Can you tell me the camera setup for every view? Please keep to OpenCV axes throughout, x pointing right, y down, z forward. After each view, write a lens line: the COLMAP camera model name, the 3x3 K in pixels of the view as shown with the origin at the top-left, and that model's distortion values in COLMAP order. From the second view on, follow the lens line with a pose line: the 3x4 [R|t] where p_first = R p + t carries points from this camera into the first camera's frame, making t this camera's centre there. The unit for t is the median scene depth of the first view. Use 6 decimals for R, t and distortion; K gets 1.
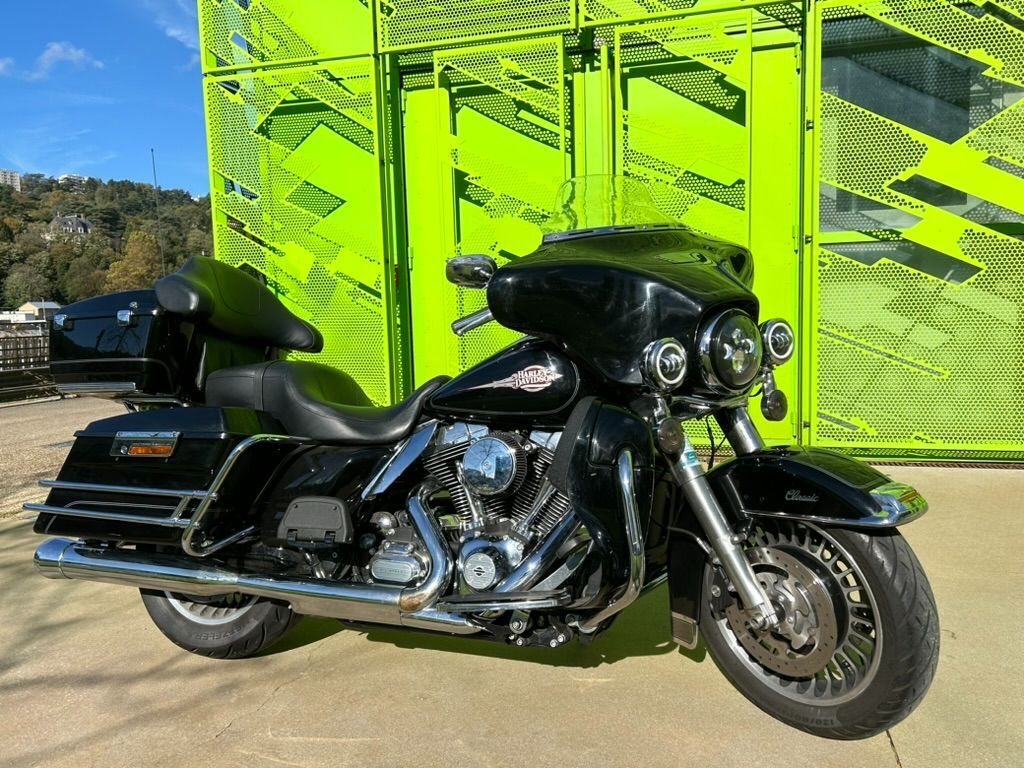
lens RADIAL K [[802.2, 0, 522.7], [0, 802.2, 376.1], [0, 0, 1]] dist [0.036056, -0.048231]
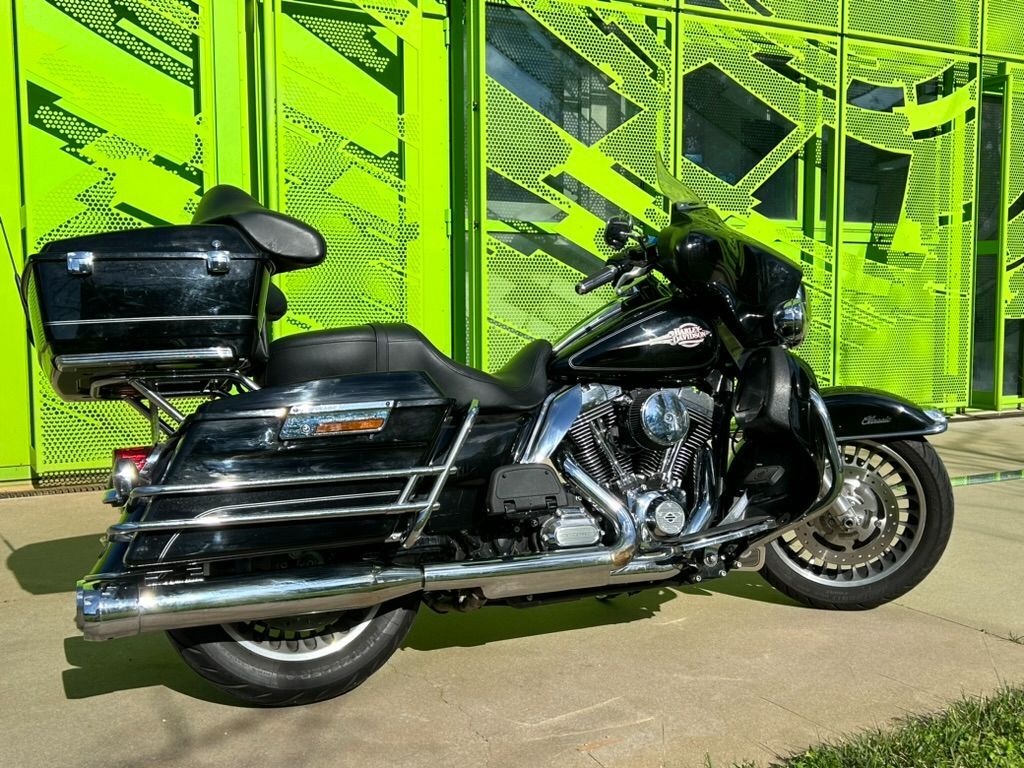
lens RADIAL K [[1077.0, 0, 507.1], [0, 1077.0, 392.2], [0, 0, 1]] dist [0.017151, 0.000000]
pose [[0.712050, -0.028222, 0.701561, -0.488074], [0.039098, 0.999235, 0.000514, 0.028529], [-0.701039, 0.027064, 0.712609, 0.056748]]
